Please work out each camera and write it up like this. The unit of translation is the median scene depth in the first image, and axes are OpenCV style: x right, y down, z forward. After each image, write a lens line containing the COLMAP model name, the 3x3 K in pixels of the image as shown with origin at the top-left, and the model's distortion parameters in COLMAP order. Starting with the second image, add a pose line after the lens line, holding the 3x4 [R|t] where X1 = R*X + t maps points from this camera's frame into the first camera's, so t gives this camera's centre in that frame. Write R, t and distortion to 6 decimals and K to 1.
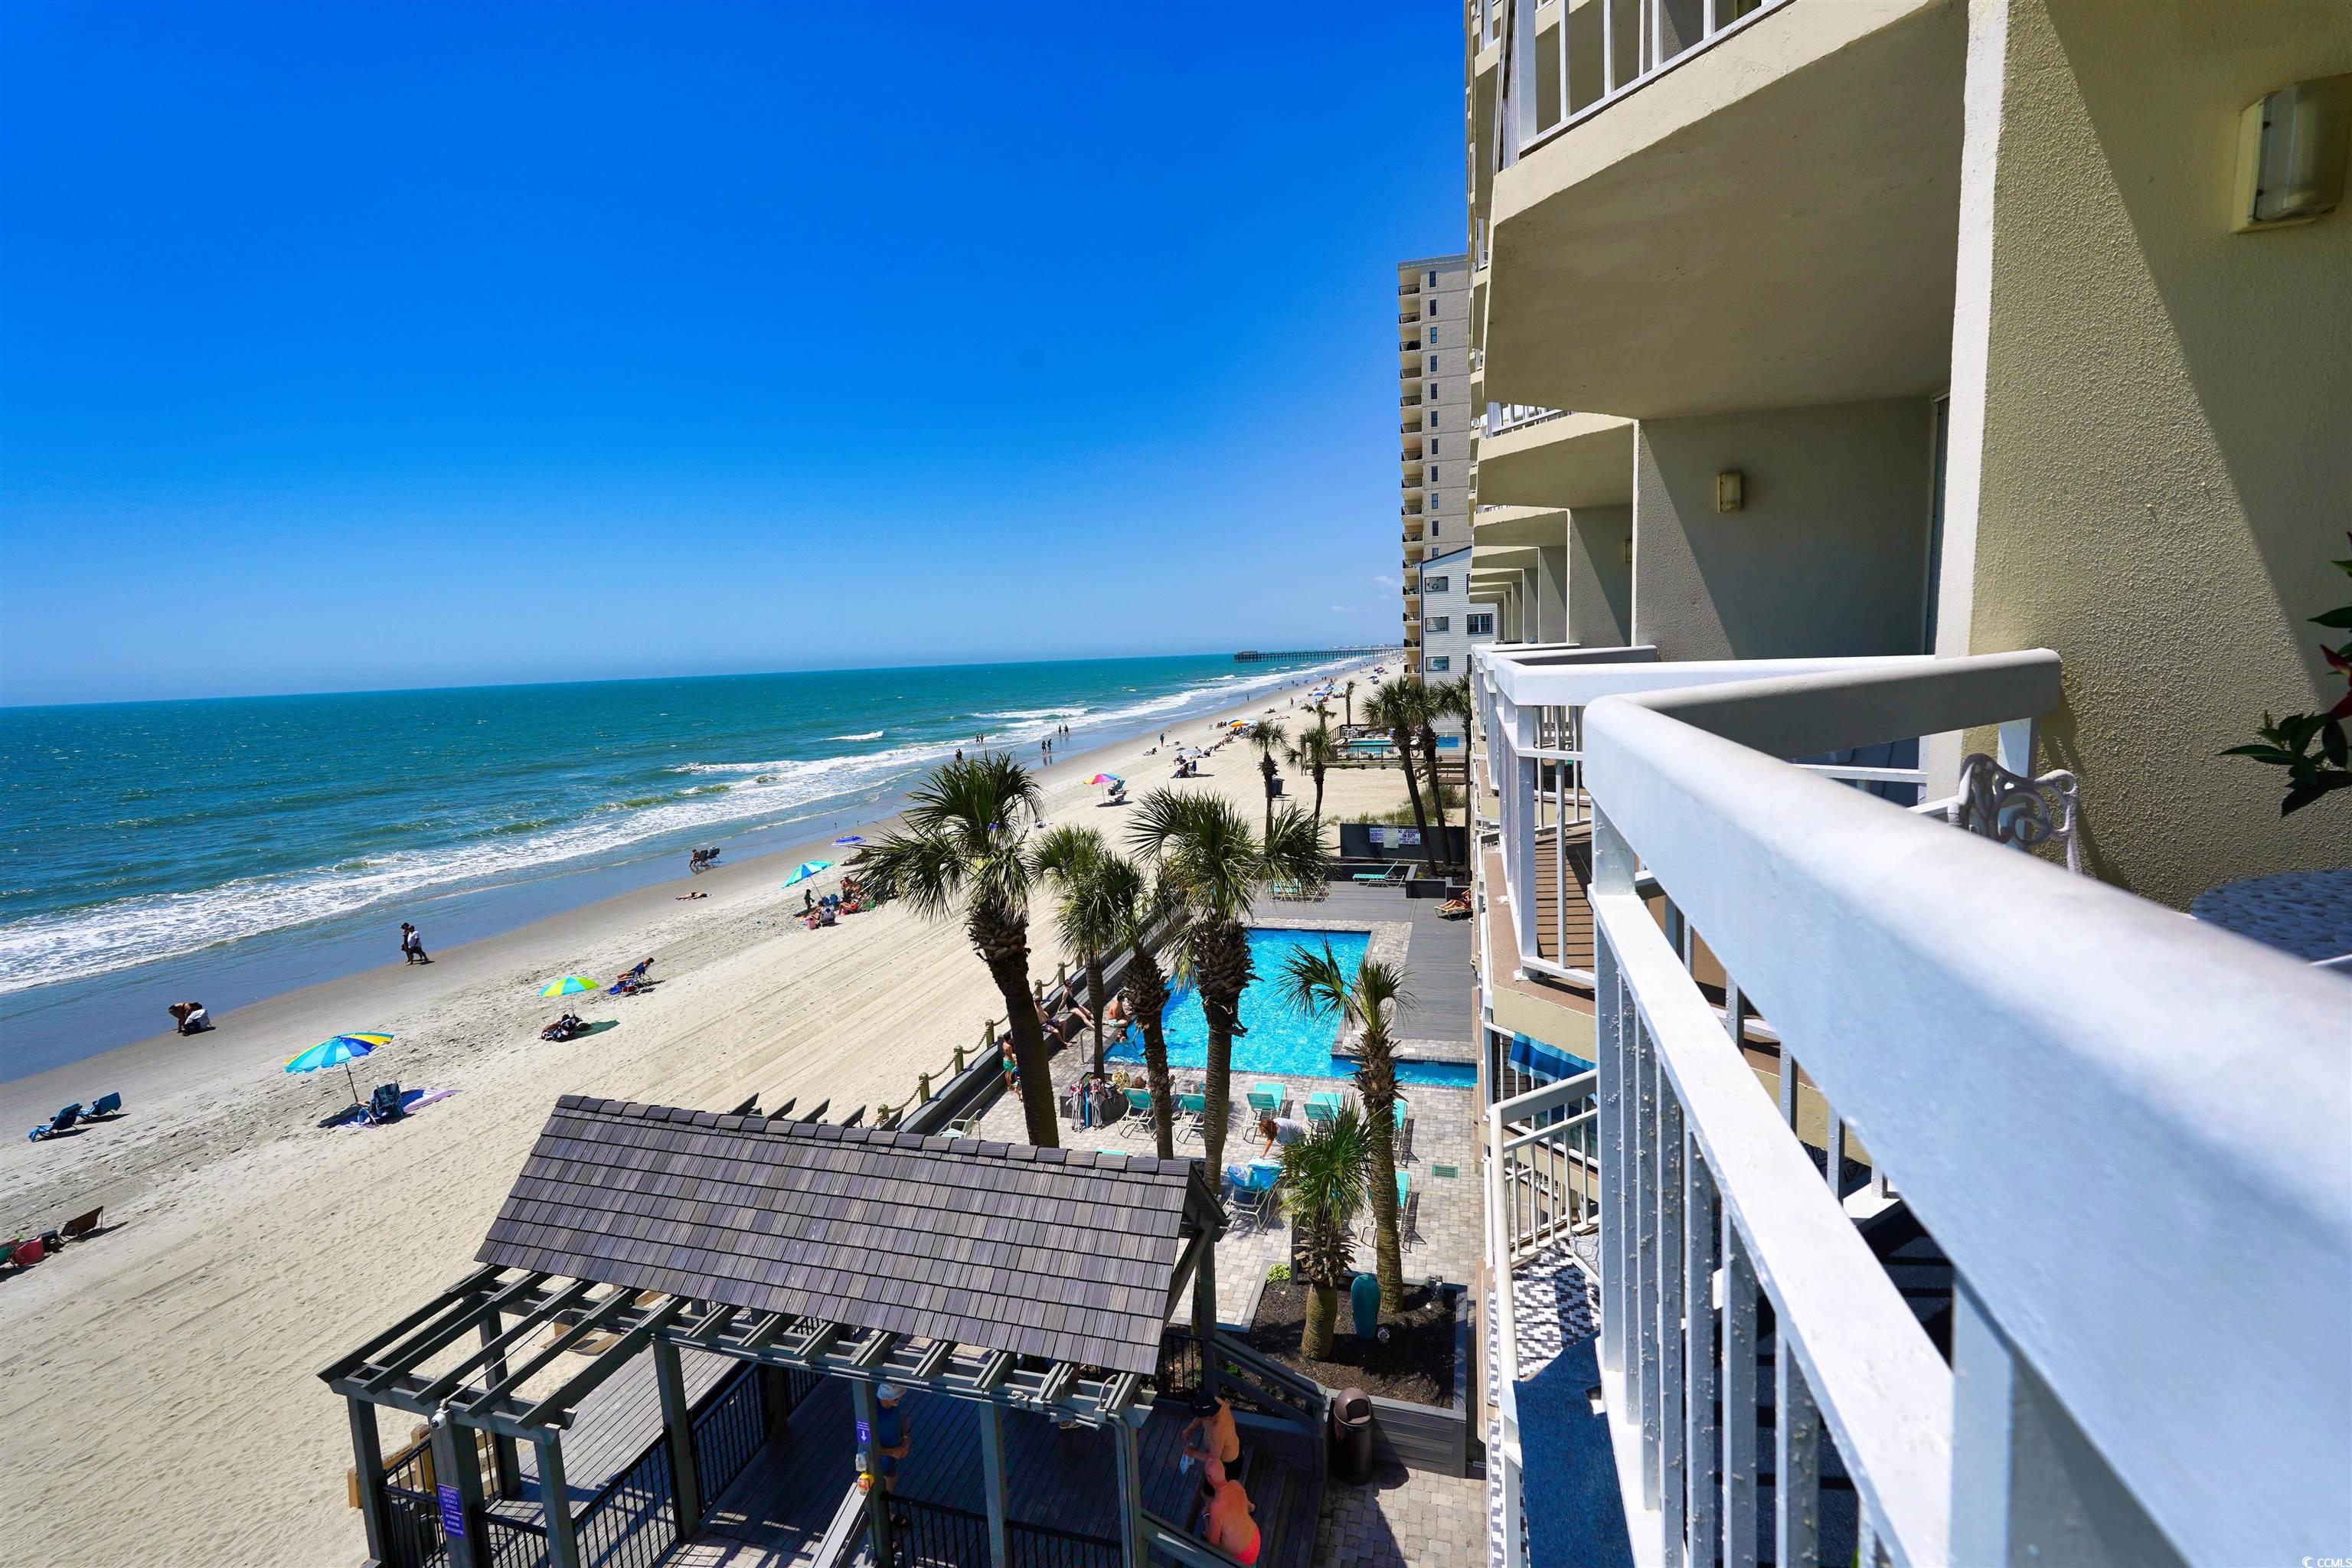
lens RADIAL K [[1028.9, 0, 1173.8], [0, 1028.9, 790.5], [0, 0, 1]] dist [-0.016906, 0.007643]
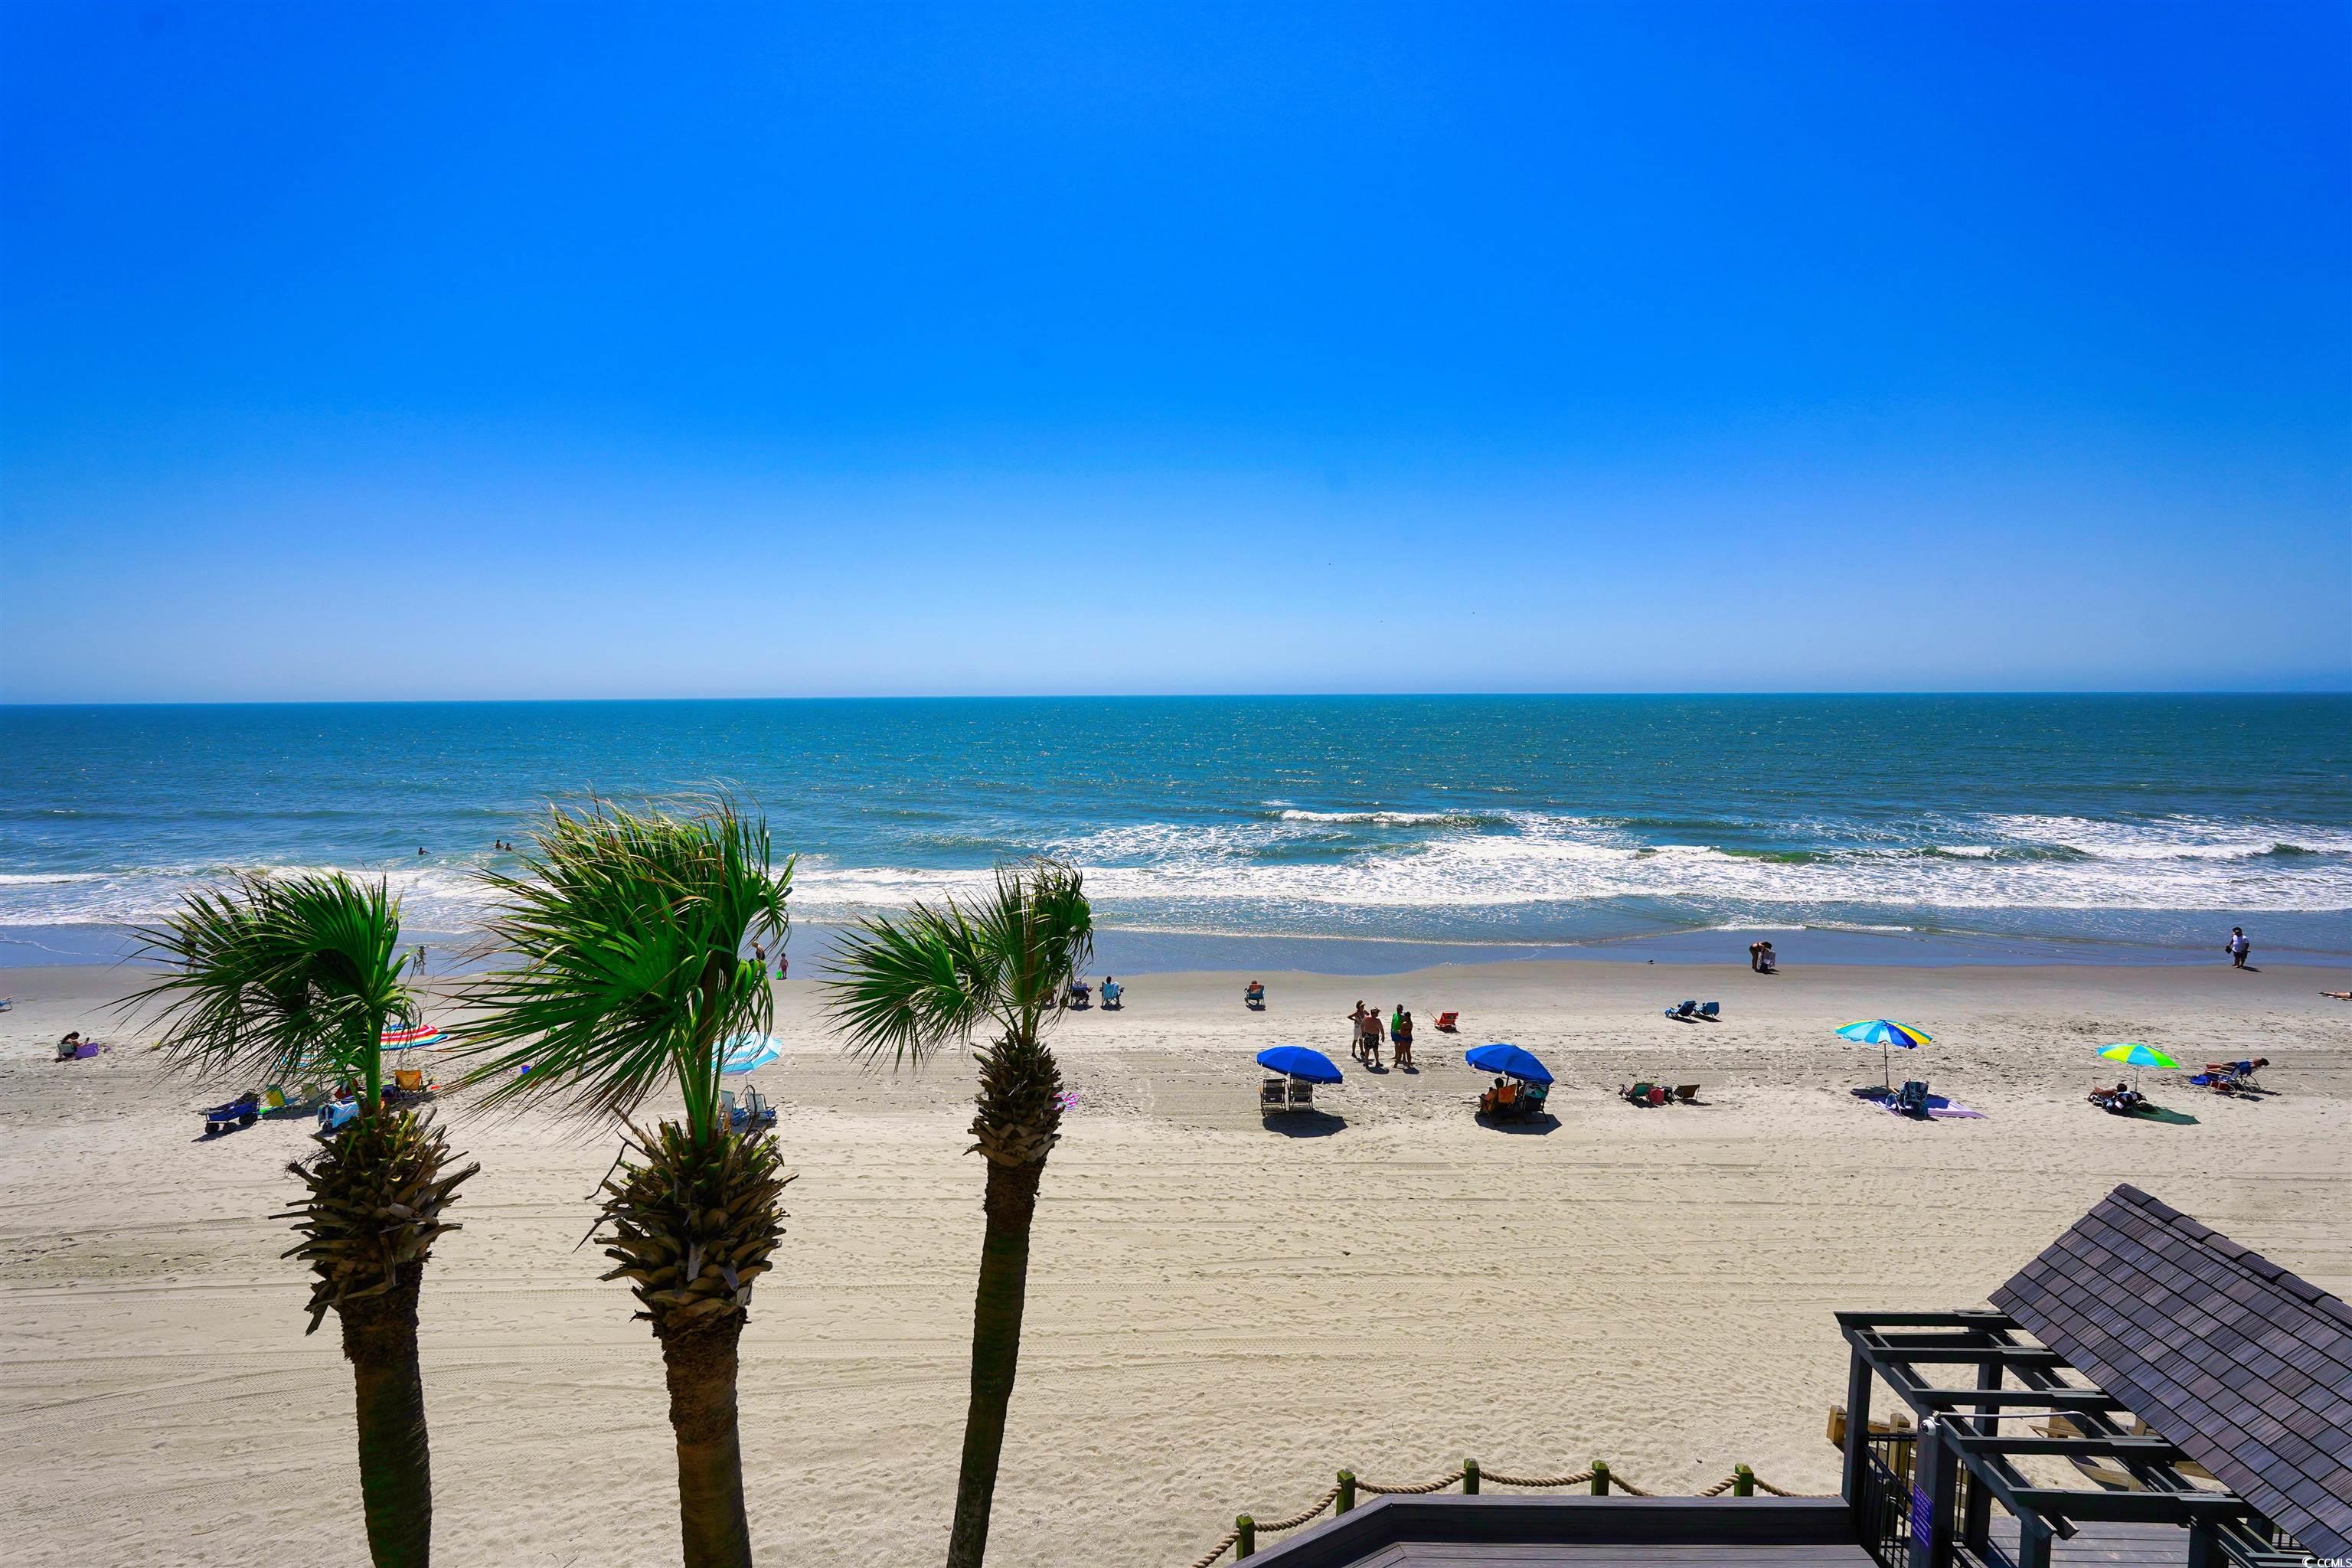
lens RADIAL K [[1028.9, 0, 1183.3], [0, 1028.9, 790.3], [0, 0, 1]] dist [-0.016906, 0.007643]
pose [[0.253415, 0.132120, -0.958293, -0.004837], [-0.134677, 0.985800, 0.100298, -0.016897], [0.957937, 0.103643, 0.267610, -0.055107]]
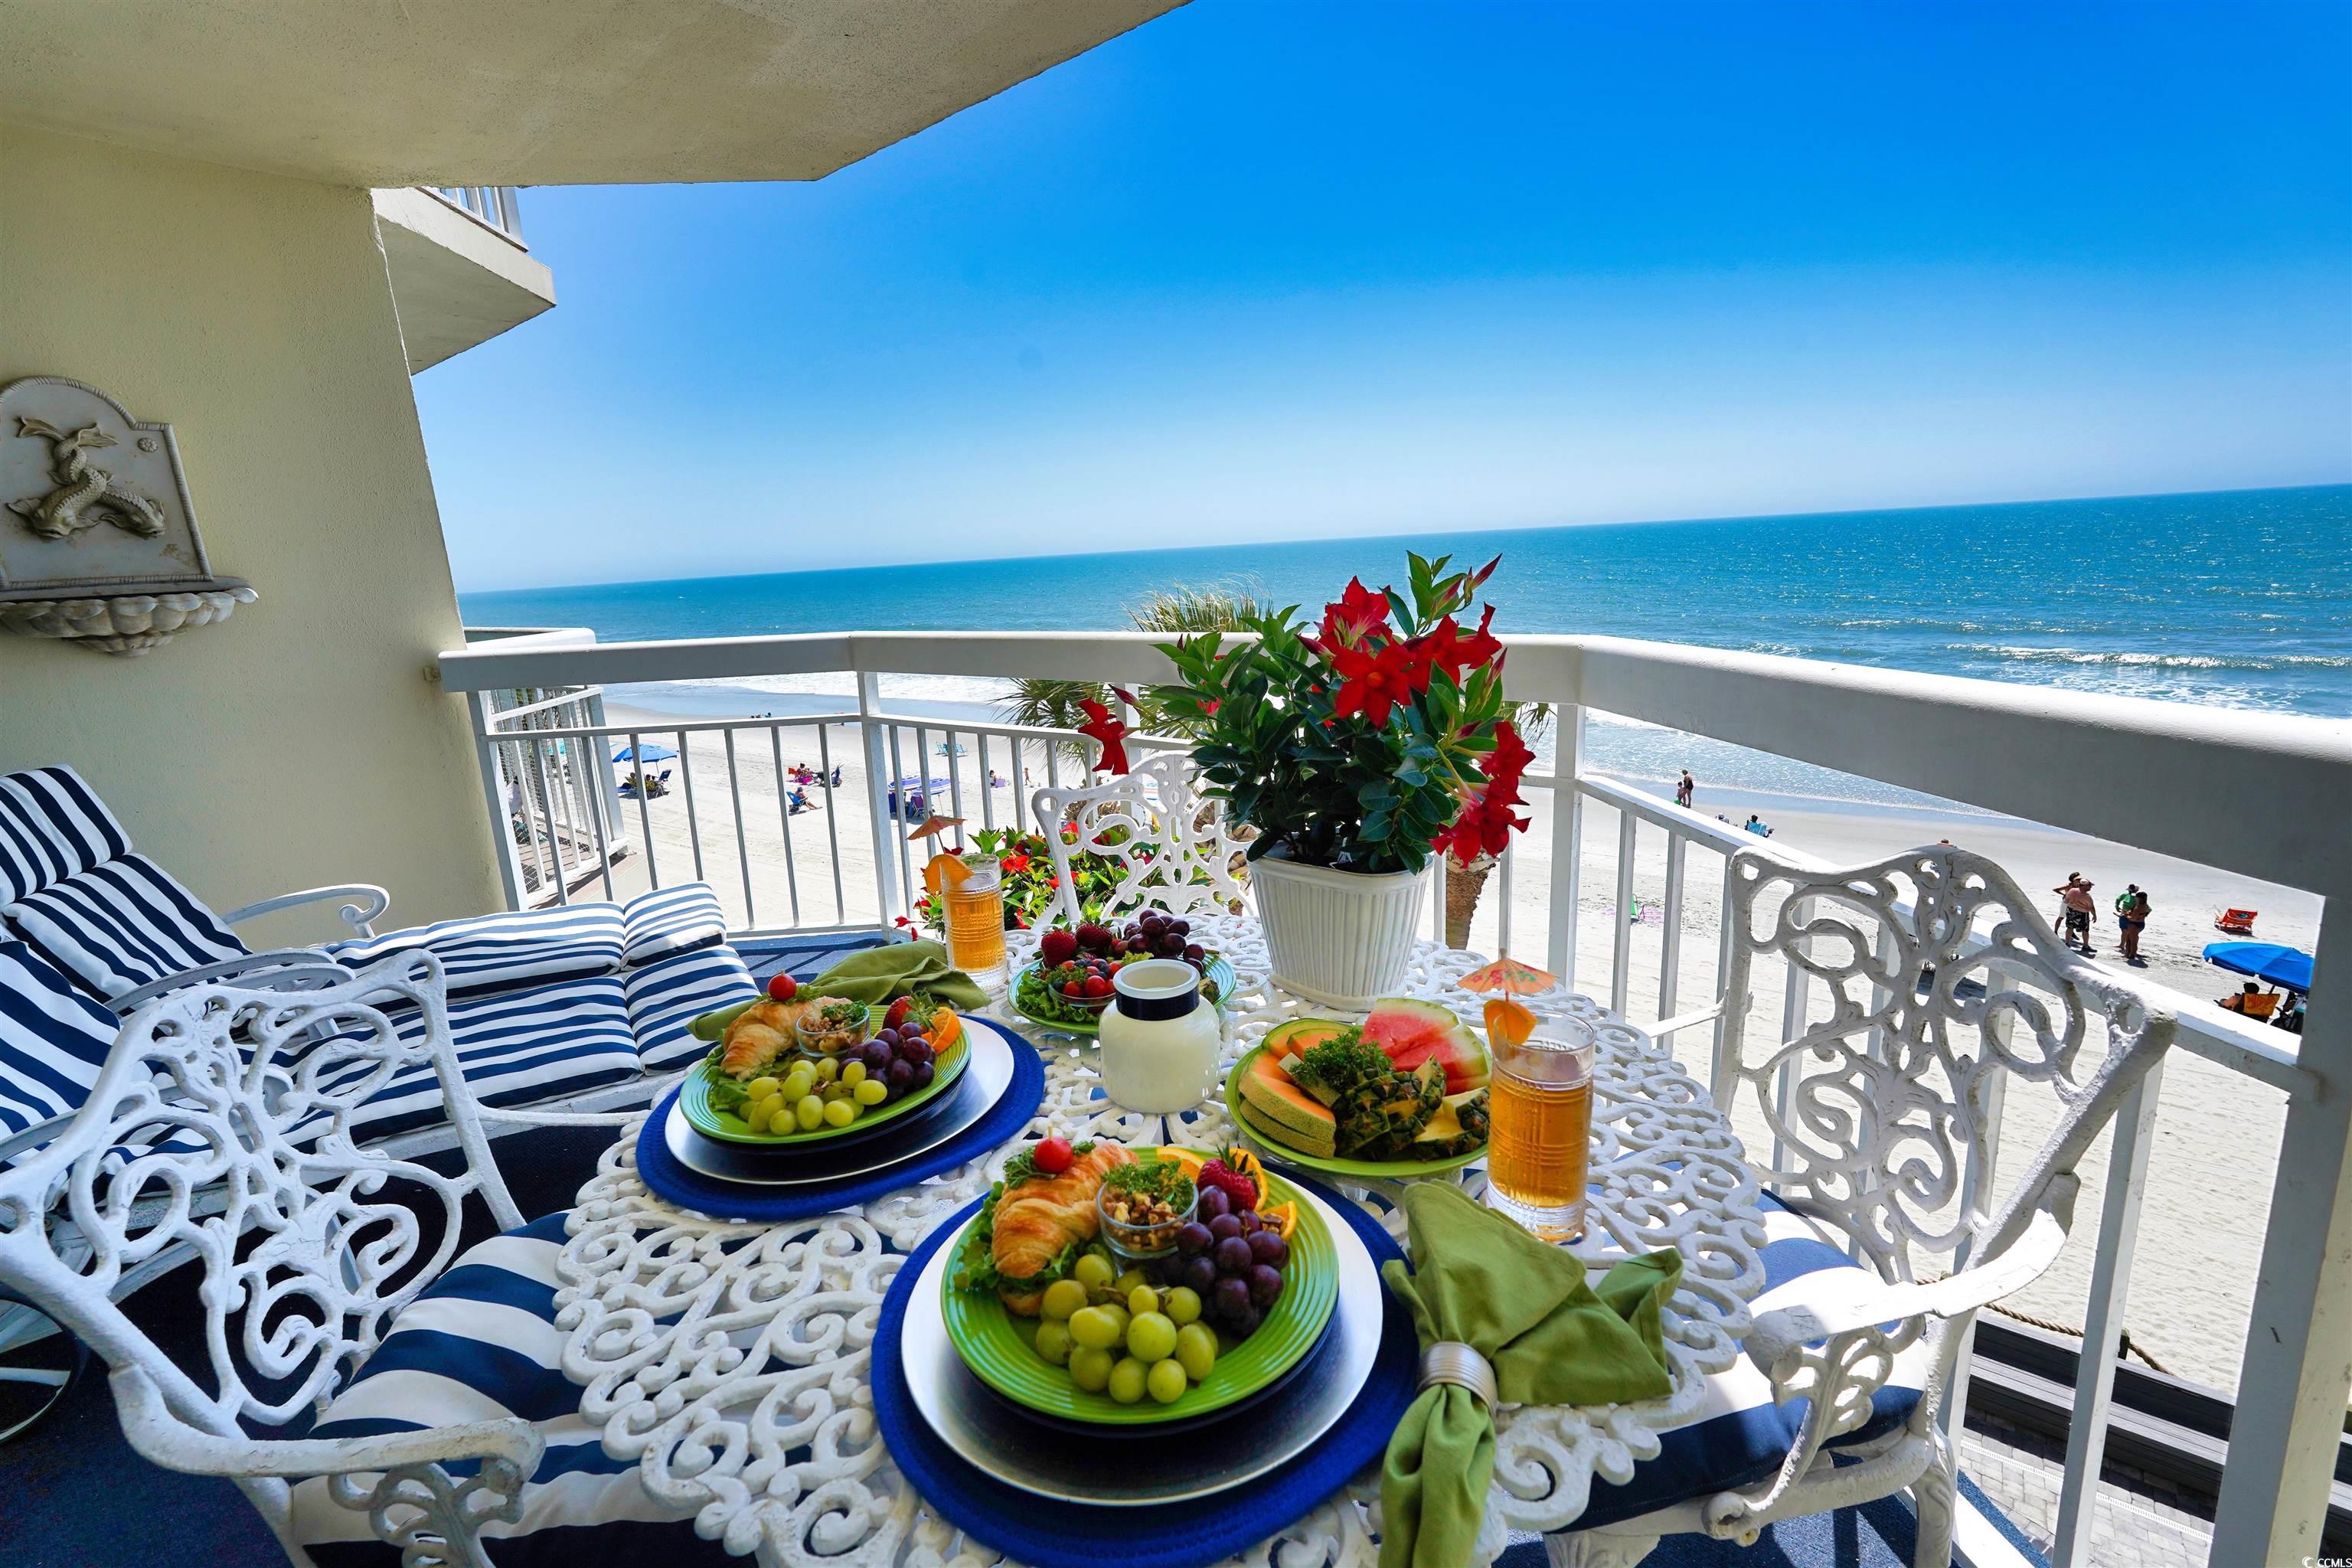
lens RADIAL K [[1028.9, 0, 1178.1], [0, 1028.9, 781.4], [0, 0, 1]] dist [-0.016906, 0.007643]
pose [[-0.384187, 0.268640, -0.883308, 0.234921], [-0.050054, 0.949265, 0.310469, -0.037085], [0.921898, 0.163491, -0.351249, 0.126030]]
